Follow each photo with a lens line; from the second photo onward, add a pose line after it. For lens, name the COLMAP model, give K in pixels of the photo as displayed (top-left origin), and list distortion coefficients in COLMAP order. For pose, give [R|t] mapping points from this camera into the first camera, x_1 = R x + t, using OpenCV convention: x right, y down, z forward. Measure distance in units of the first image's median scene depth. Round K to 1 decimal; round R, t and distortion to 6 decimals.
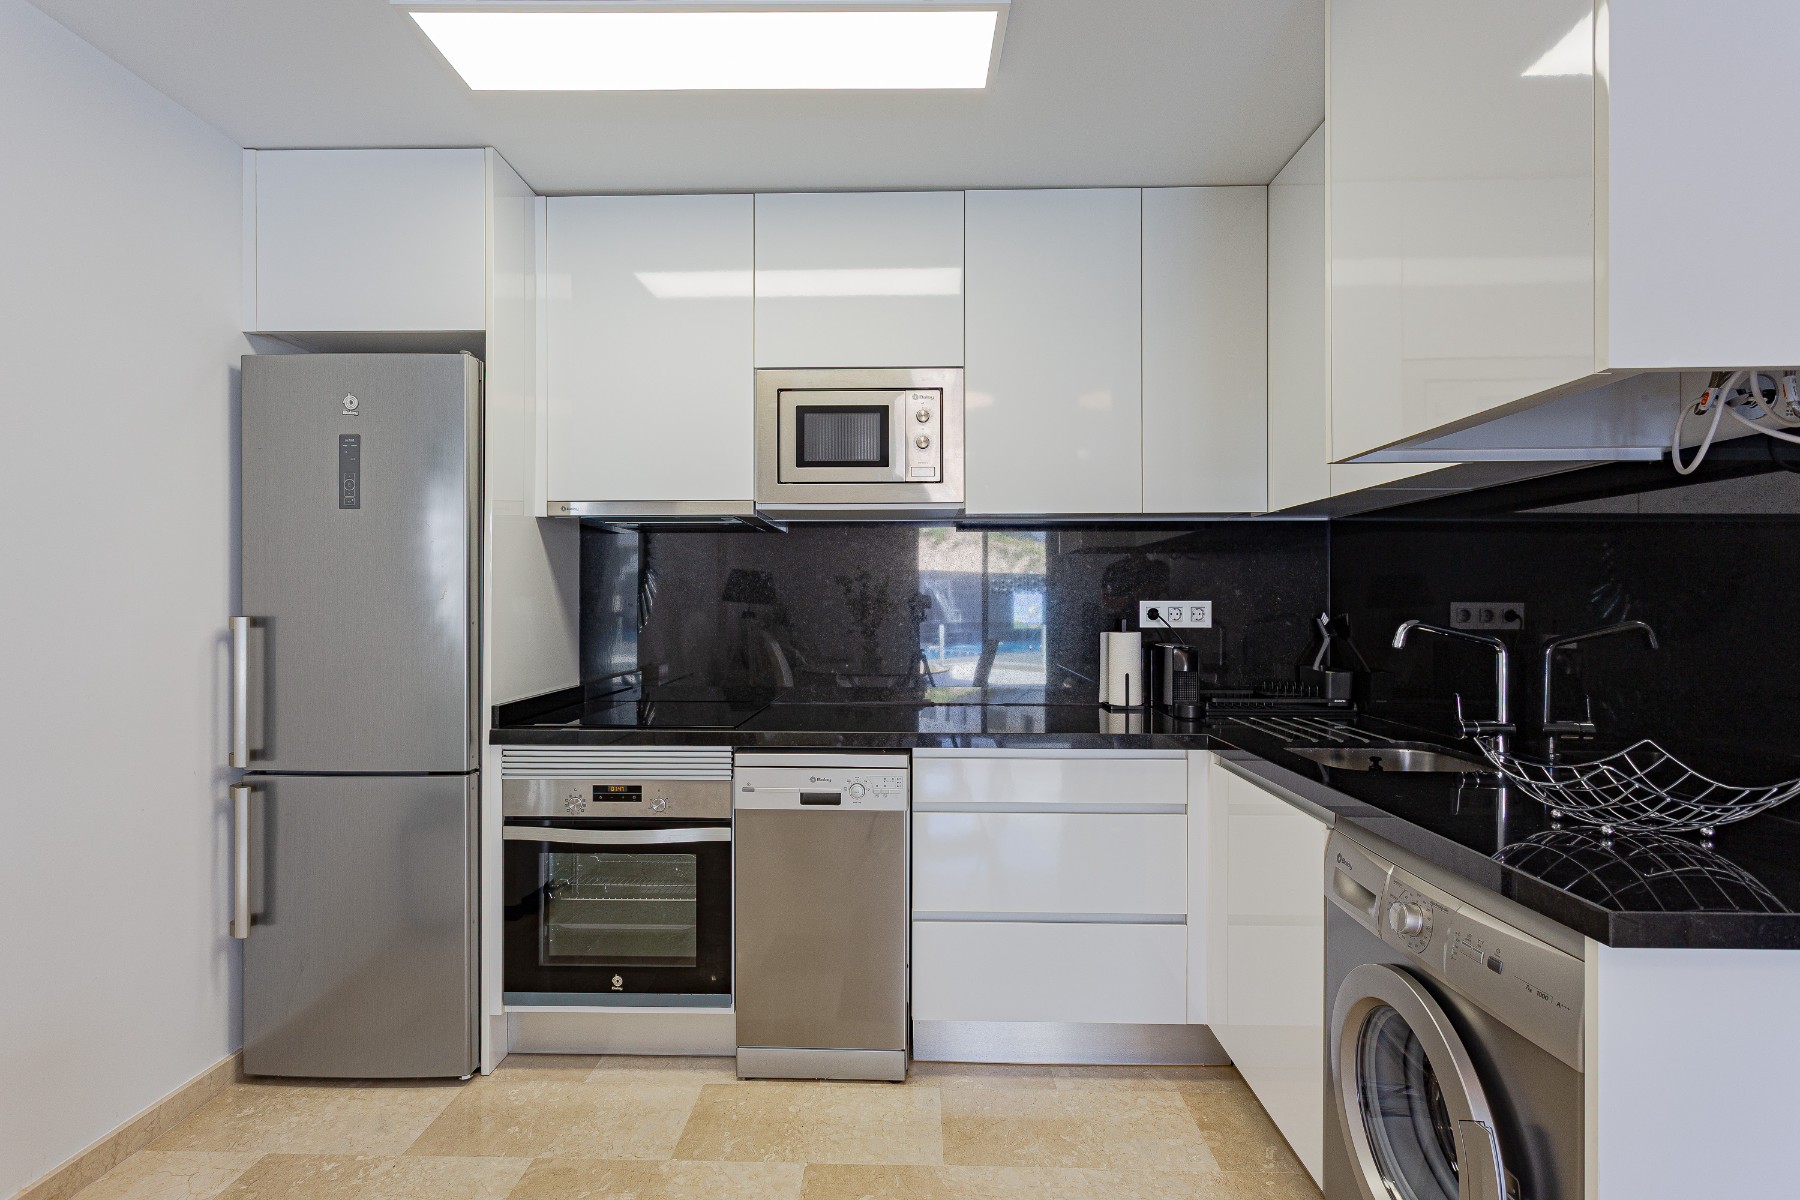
lens RADIAL K [[860.8, 0, 900.0], [0, 860.8, 600.0], [0, 0, 1]] dist [-0.000581, 0.000646]
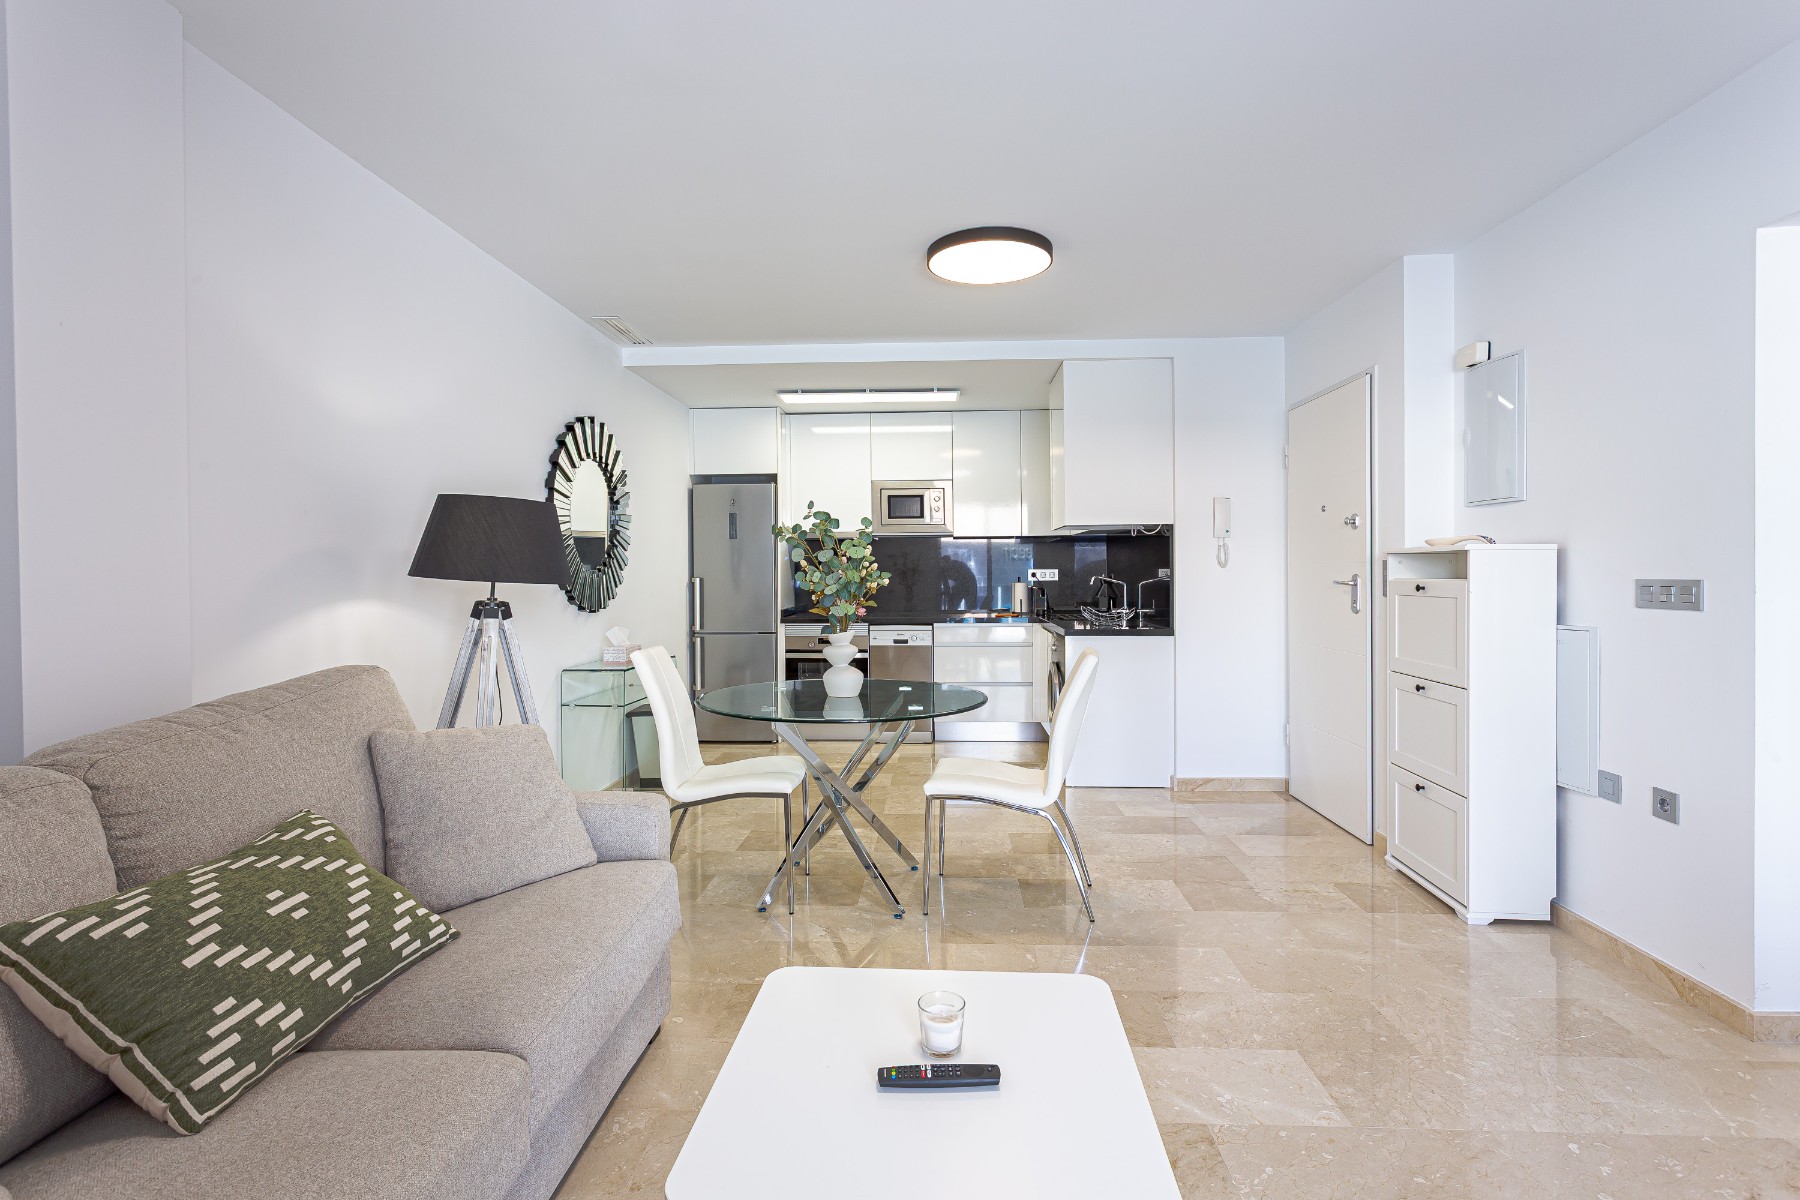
lens RADIAL K [[871.9, 0, 890.7], [0, 871.9, 570.5], [0, 0, 1]] dist [0.004547, 0.000119]
pose [[0.999117, -0.007798, -0.041279, -0.006495], [0.007821, 0.999969, 0.000386, -0.000313], [0.041275, -0.000708, 0.999148, -1.782630]]
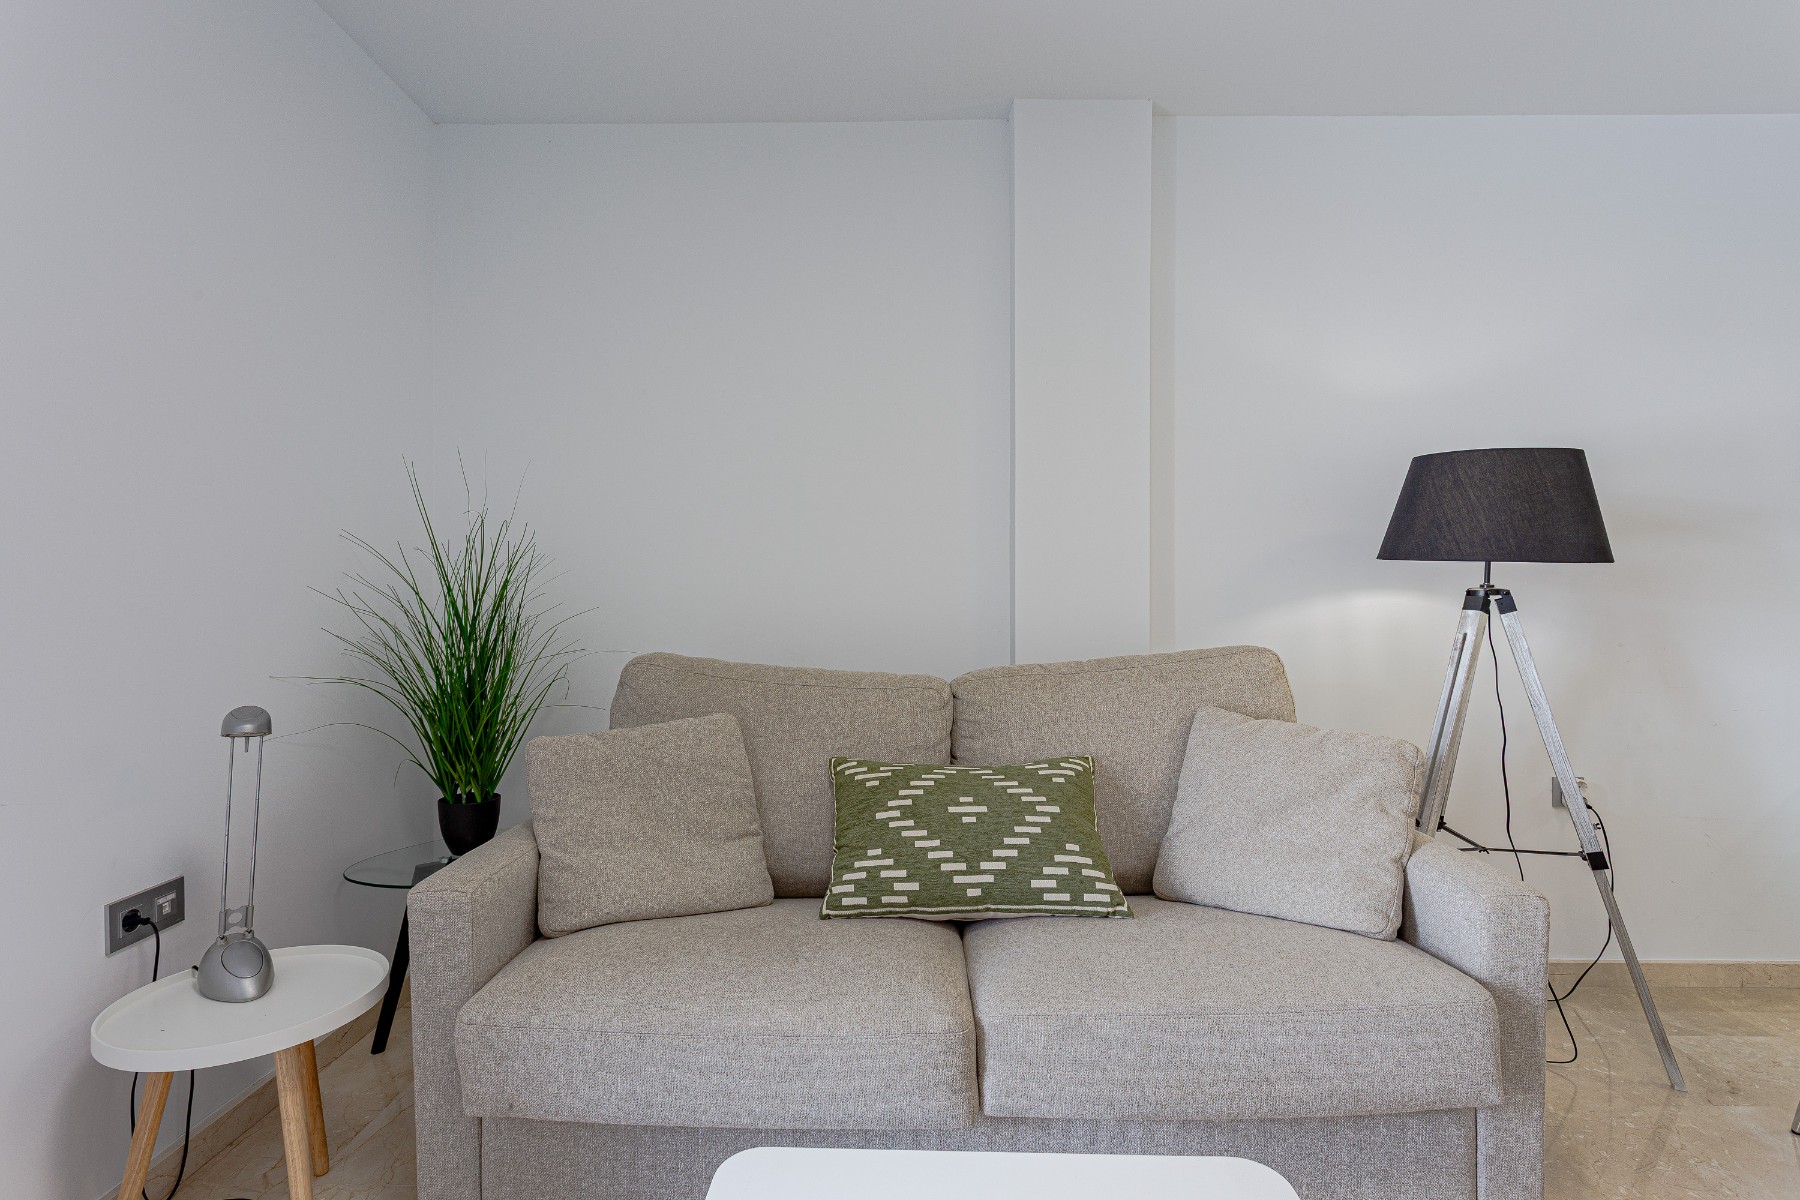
lens RADIAL K [[860.8, 0, 900.0], [0, 860.8, 600.0], [0, 0, 1]] dist [-0.000581, 0.000646]
pose [[0.013177, -0.004213, -0.999904, 0.305424], [-0.001005, 0.999991, -0.004227, 0.055719], [0.999913, 0.001060, 0.013172, -1.225780]]
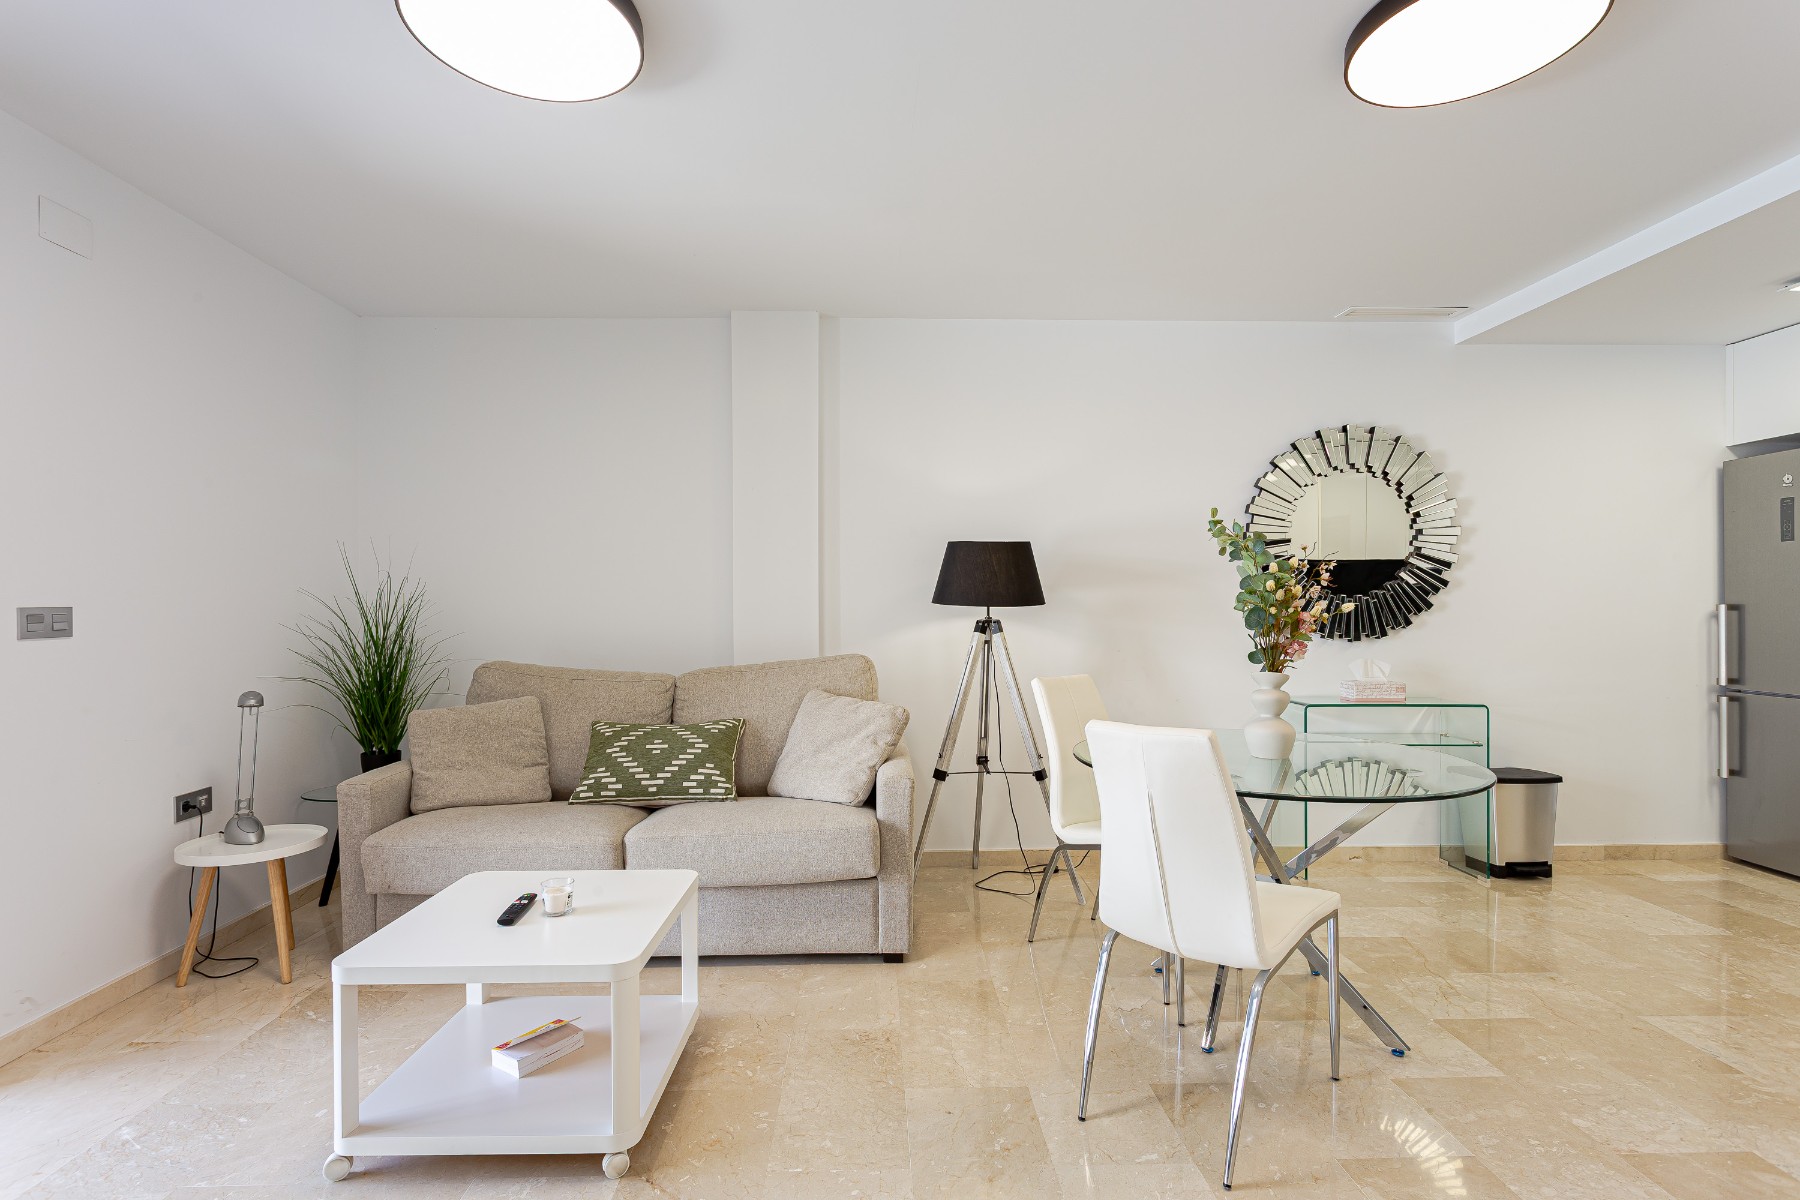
lens RADIAL K [[870.8, 0, 900.0], [0, 870.8, 600.0], [0, 0, 1]] dist [0.001781, 0.001034]
pose [[0.052379, -0.005036, -0.998615, 0.974610], [0.004205, 0.999980, -0.004823, 0.010753], [0.998618, -0.003947, 0.052399, -0.828292]]
